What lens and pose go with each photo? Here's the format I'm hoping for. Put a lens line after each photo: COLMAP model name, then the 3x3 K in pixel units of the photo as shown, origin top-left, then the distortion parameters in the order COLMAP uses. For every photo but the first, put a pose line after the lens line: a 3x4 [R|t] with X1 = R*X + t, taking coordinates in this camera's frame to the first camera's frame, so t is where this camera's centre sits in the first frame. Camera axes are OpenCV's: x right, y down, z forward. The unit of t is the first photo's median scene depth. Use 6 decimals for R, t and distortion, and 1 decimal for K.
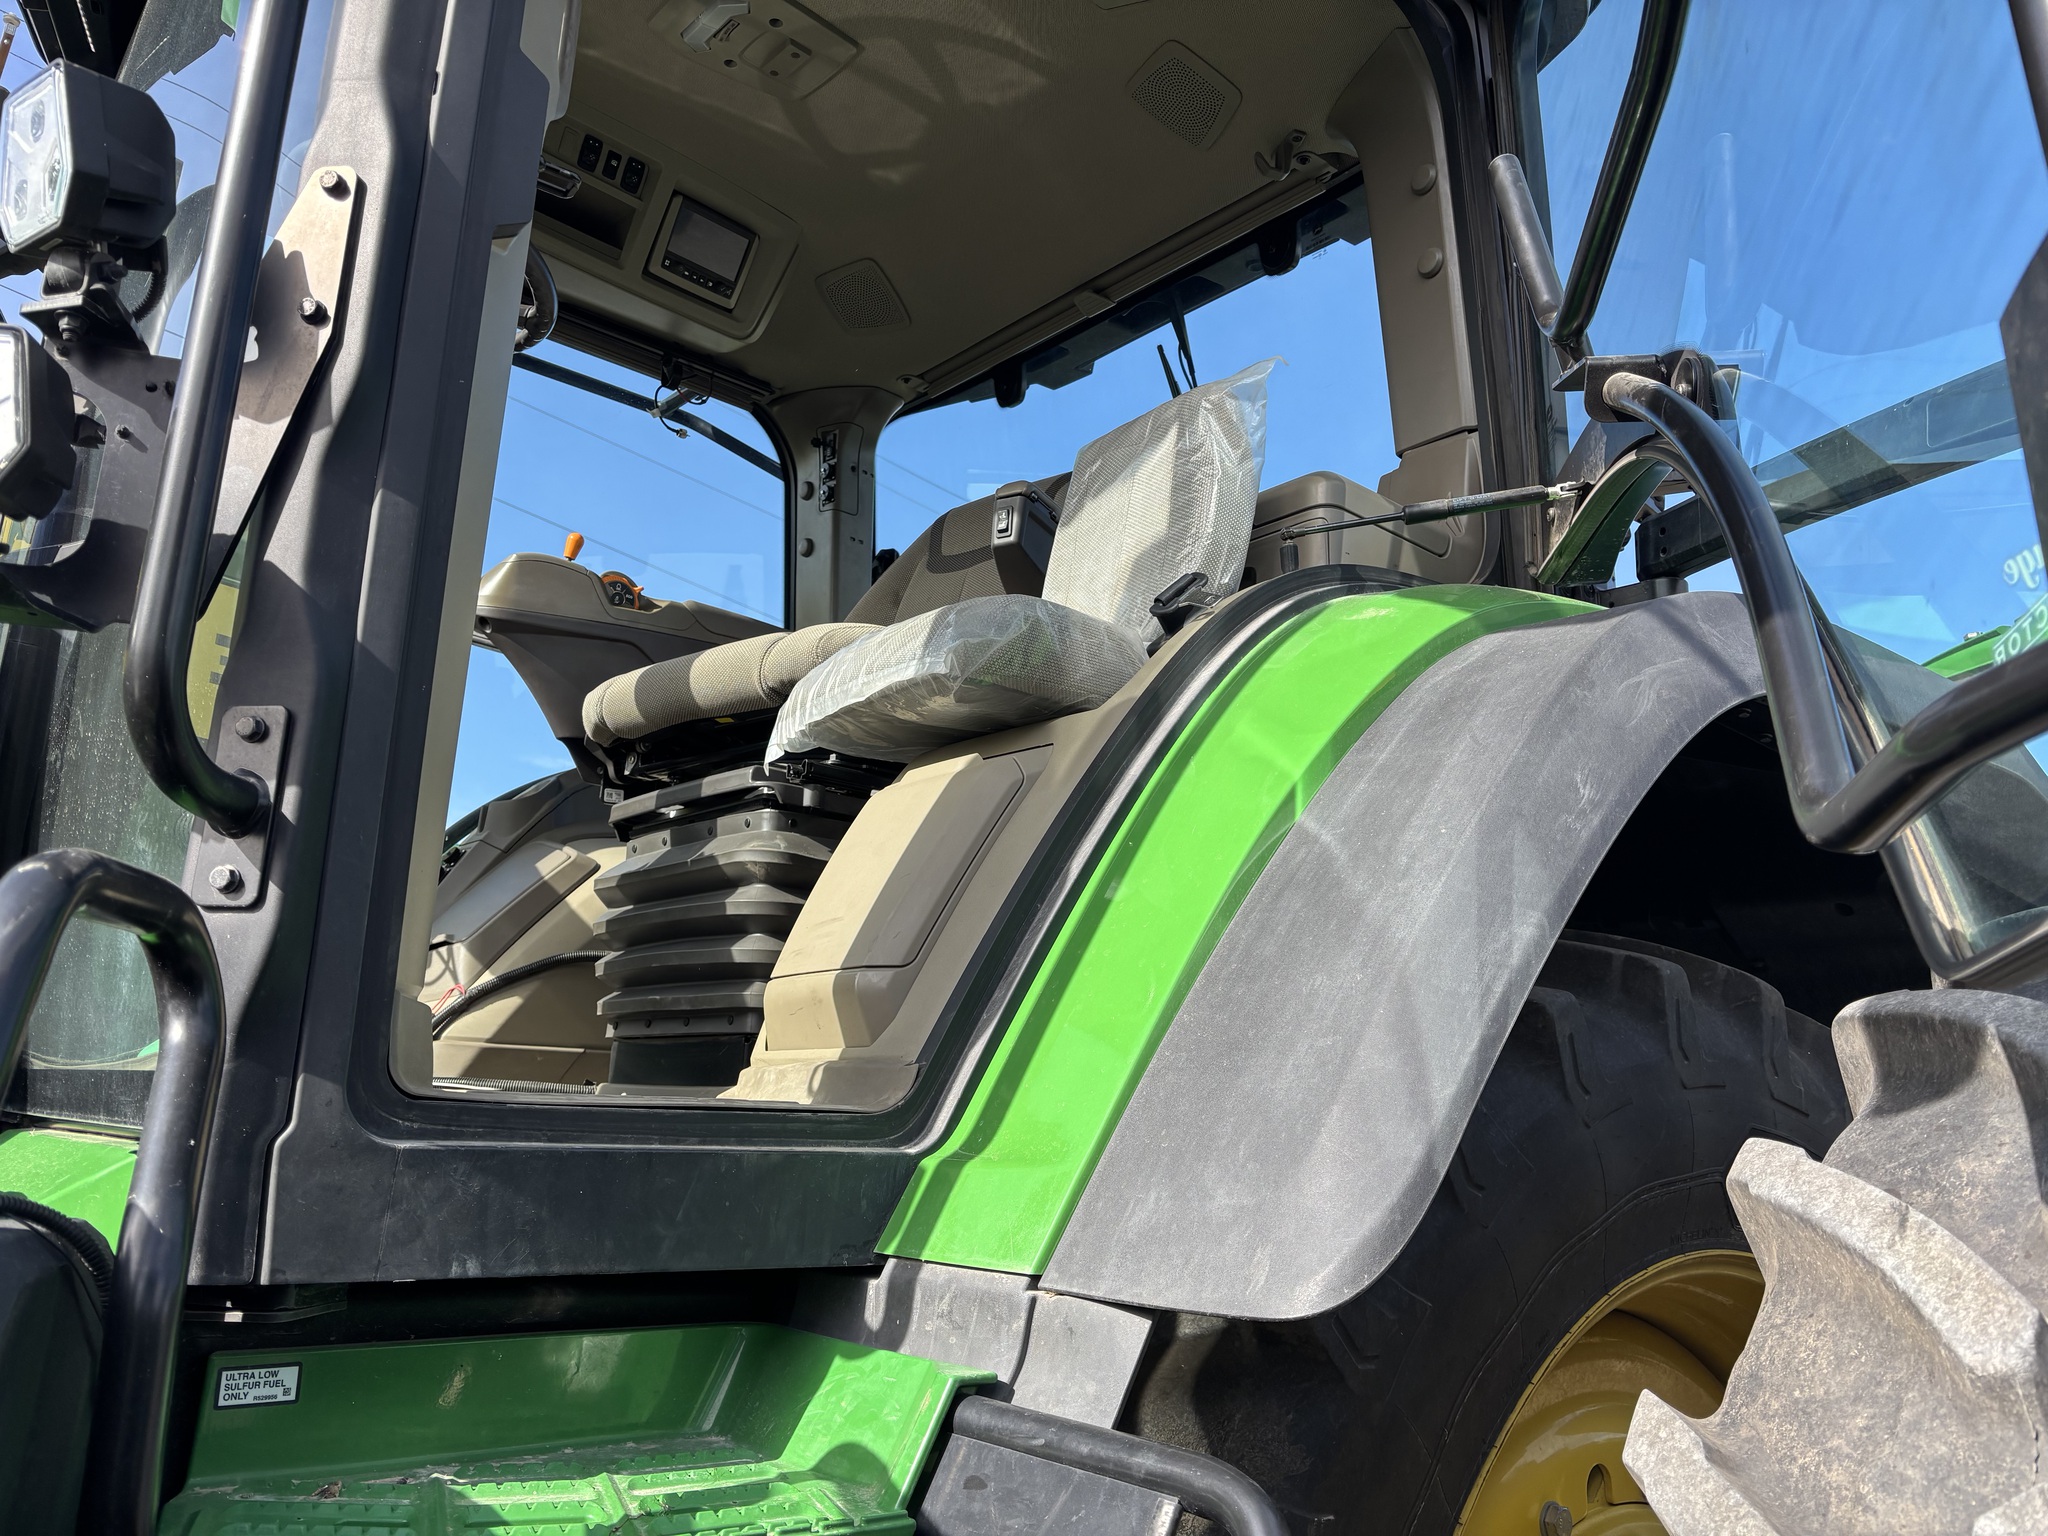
lens RADIAL K [[1565.2, 0, 1027.7], [0, 1565.2, 761.6], [0, 0, 1]] dist [0.028939, -0.011307]
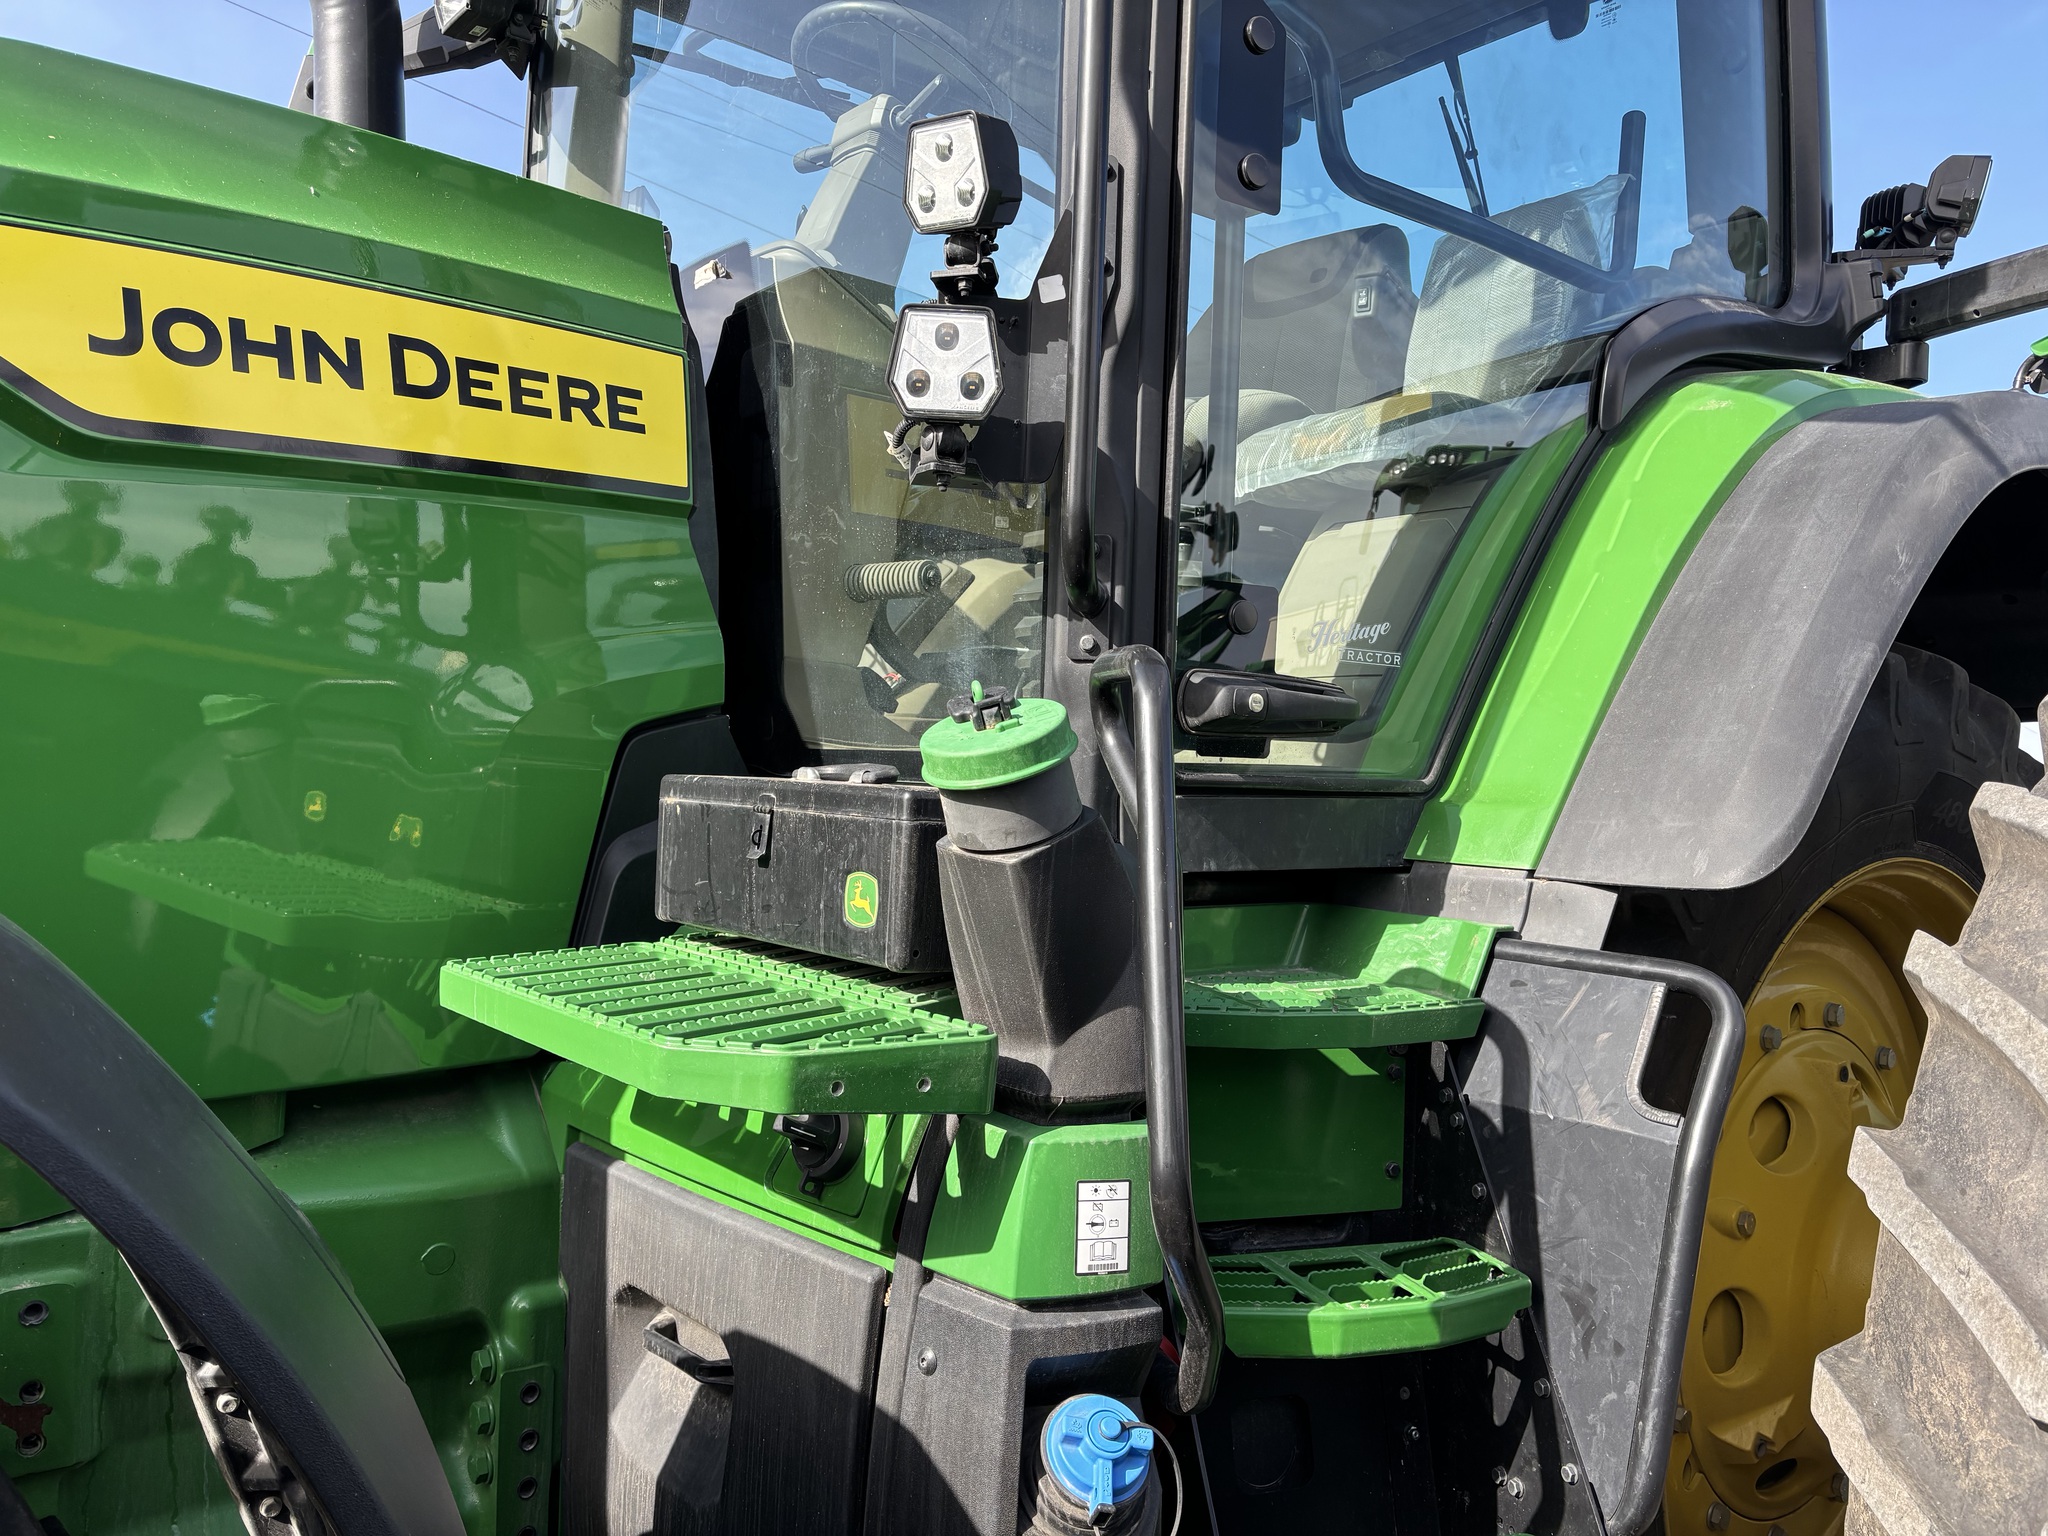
lens RADIAL K [[1569.9, 0, 1023.9], [0, 1569.9, 787.8], [0, 0, 1]] dist [0.027915, -0.008554]
pose [[0.999472, -0.010262, -0.030842, -0.450880], [0.017306, 0.971187, 0.237688, -0.145983], [0.027514, -0.238096, 0.970852, -0.554089]]
